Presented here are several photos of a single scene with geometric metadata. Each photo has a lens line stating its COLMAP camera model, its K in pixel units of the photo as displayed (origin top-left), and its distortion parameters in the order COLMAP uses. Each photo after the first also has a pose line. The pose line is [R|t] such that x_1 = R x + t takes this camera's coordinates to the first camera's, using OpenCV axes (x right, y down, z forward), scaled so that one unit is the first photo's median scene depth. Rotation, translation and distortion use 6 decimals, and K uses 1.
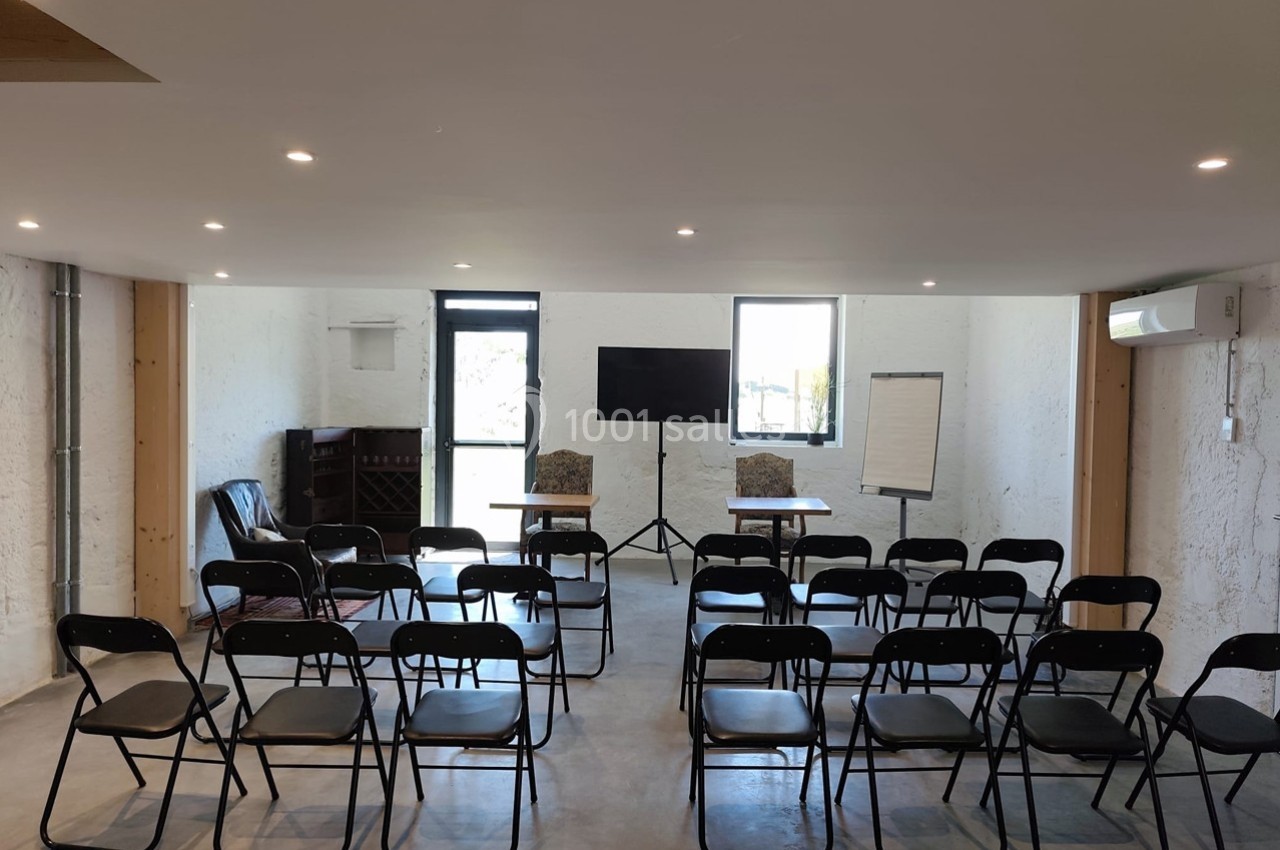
lens RADIAL K [[880.7, 0, 635.6], [0, 880.7, 432.6], [0, 0, 1]] dist [0.066022, -0.079234]
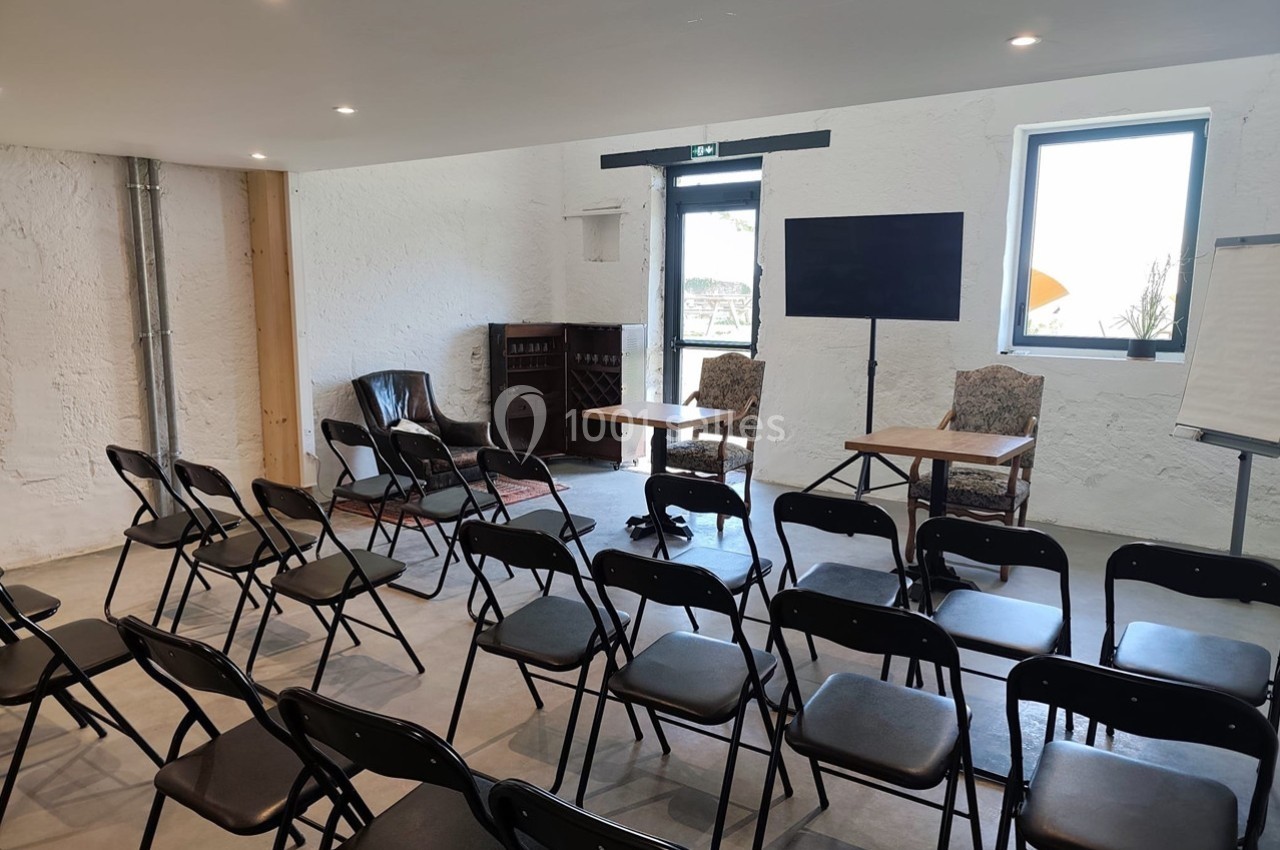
lens RADIAL K [[880.7, 0, 635.6], [0, 880.7, 432.6], [0, 0, 1]] dist [0.066022, -0.079234]
pose [[0.820934, 0.081193, -0.565222, 0.307416], [-0.020910, 0.993450, 0.112336, 0.003455], [0.570641, -0.080402, 0.817254, 0.283343]]
